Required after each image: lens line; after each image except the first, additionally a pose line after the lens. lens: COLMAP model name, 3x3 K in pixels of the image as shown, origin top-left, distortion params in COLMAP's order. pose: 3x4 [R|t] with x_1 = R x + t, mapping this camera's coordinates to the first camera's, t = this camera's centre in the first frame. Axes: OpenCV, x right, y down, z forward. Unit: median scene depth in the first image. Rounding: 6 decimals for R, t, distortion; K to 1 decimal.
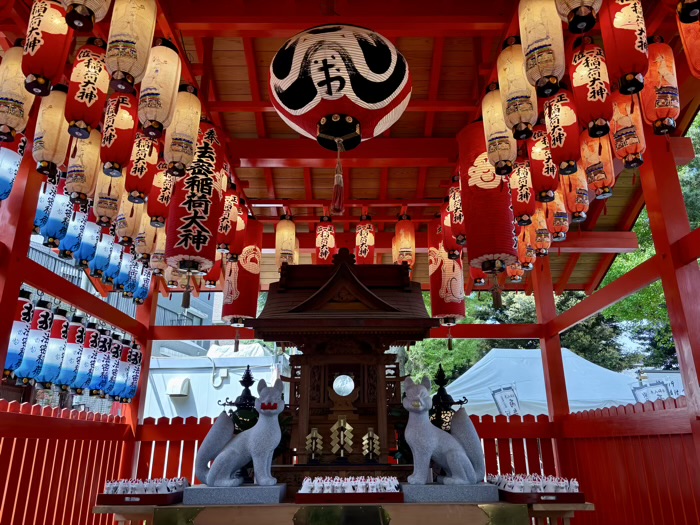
lens RADIAL K [[520.4, 0, 350.0], [0, 520.4, 262.5], [0, 0, 1]] dist [0.065778, -0.088836]
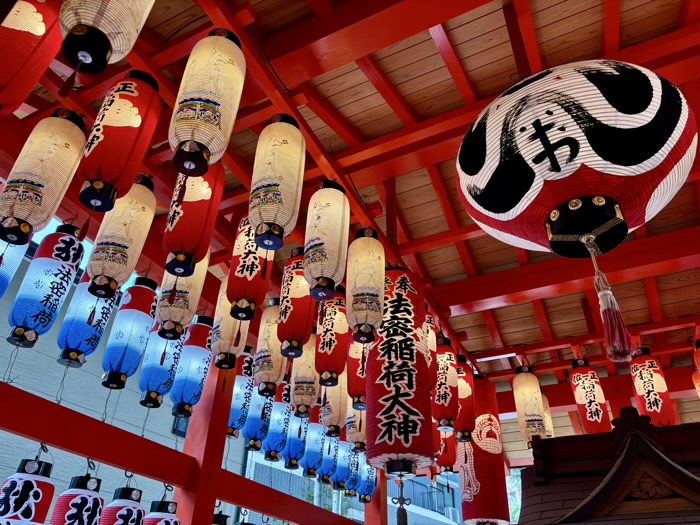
lens RADIAL K [[527.0, 0, 350.0], [0, 527.0, 262.5], [0, 0, 1]] dist [-0.005989, -0.004452]
pose [[0.896589, -0.234536, -0.375660, -0.037157], [0.119274, 0.944793, -0.305190, -0.044511], [0.426499, 0.228823, 0.875065, 0.285394]]
